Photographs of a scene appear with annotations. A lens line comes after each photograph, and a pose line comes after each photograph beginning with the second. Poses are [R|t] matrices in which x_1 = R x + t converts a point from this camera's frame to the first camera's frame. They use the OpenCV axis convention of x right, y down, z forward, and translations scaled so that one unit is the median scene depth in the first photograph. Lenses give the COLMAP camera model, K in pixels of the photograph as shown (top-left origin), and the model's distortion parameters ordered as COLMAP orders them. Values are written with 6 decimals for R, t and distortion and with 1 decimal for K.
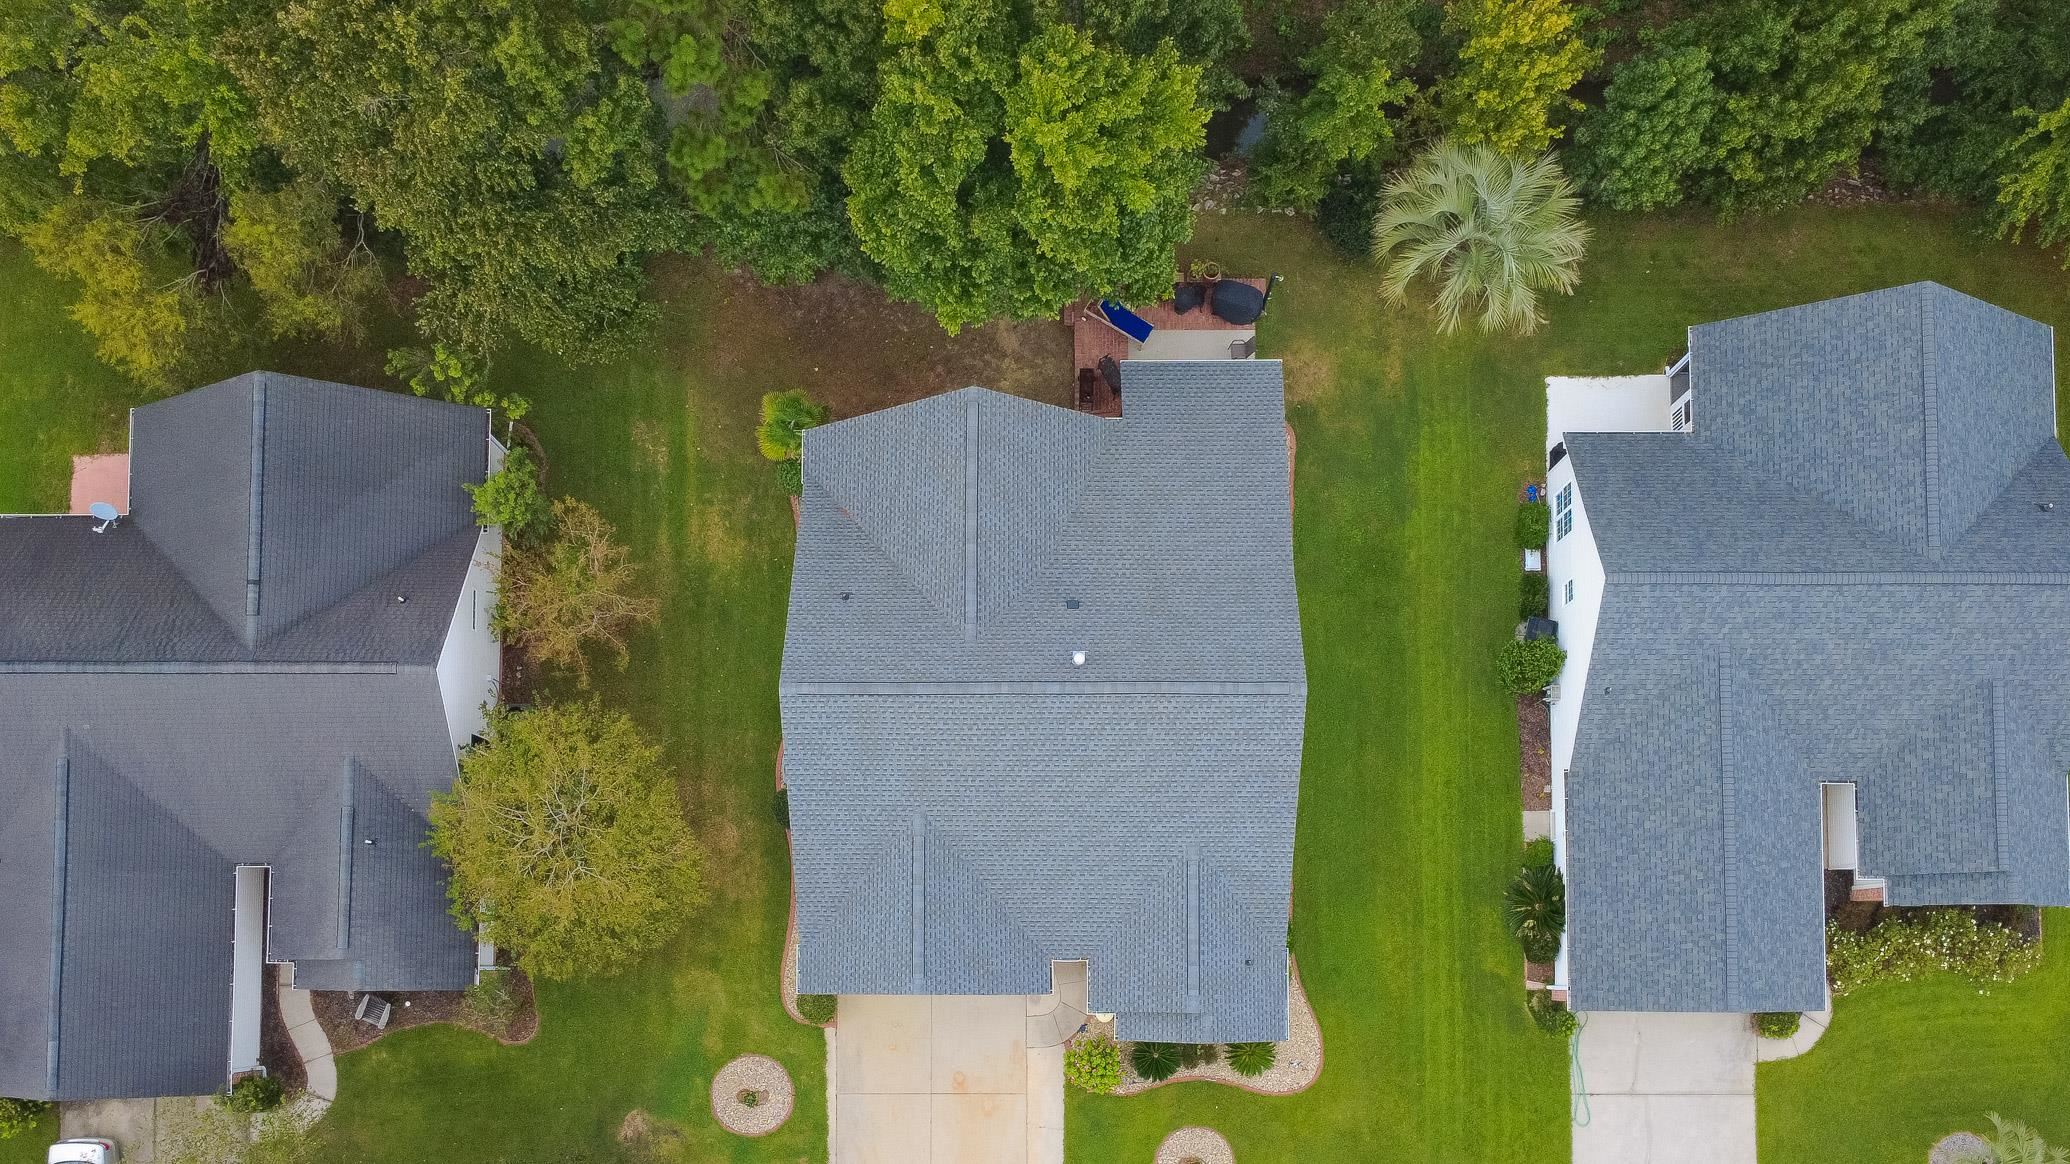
lens RADIAL K [[1551.5, 0, 1006.2], [0, 1551.5, 581.5], [0, 0, 1]] dist [-0.001956, 0.002197]
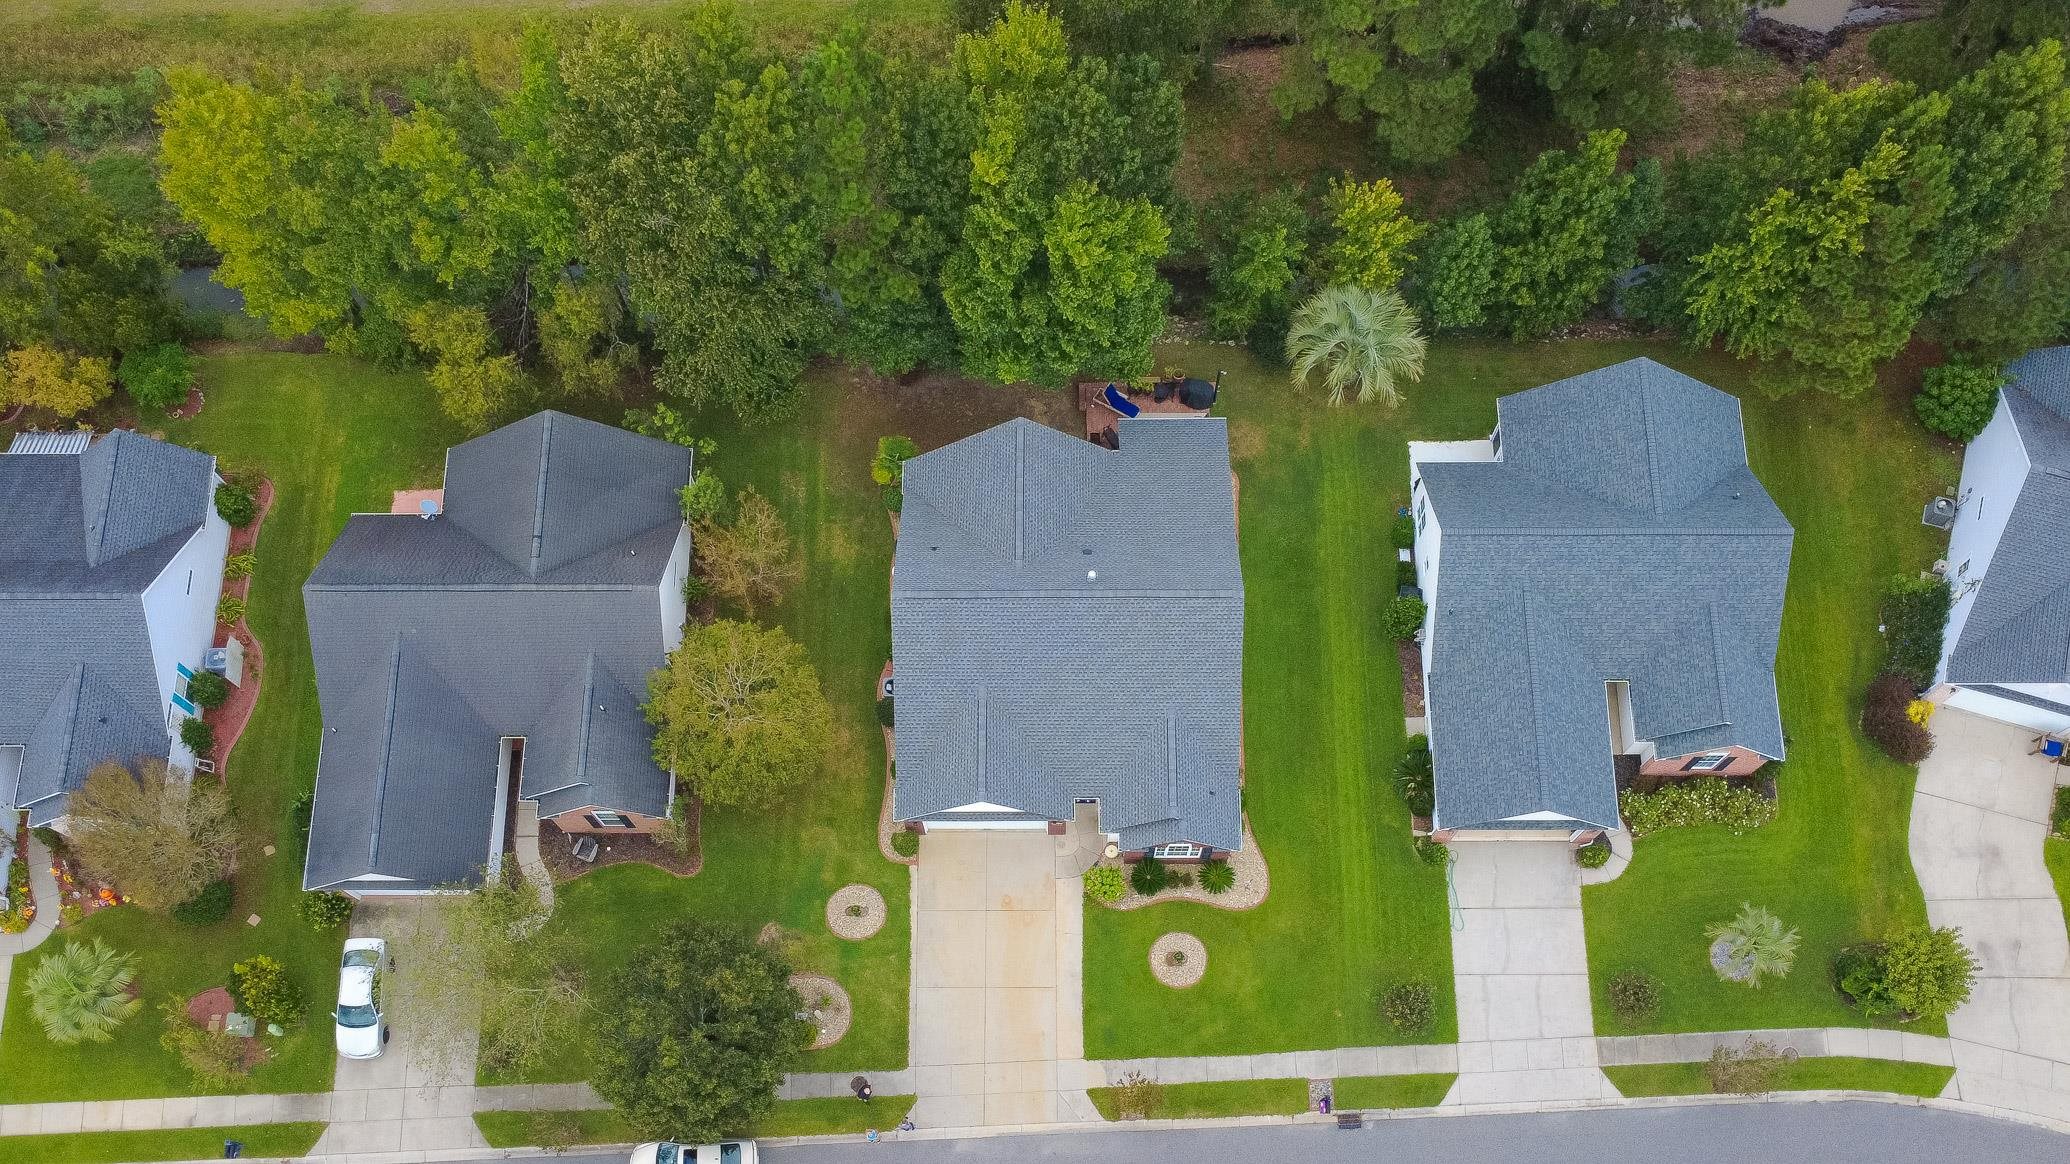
lens RADIAL K [[1551.5, 0, 1006.2], [0, 1551.5, 581.5], [0, 0, 1]] dist [-0.001956, 0.002197]
pose [[0.999971, 0.006881, -0.003212, -0.028642], [-0.007481, 0.965256, -0.261198, 0.413693], [0.001303, 0.261215, 0.965280, -0.412412]]
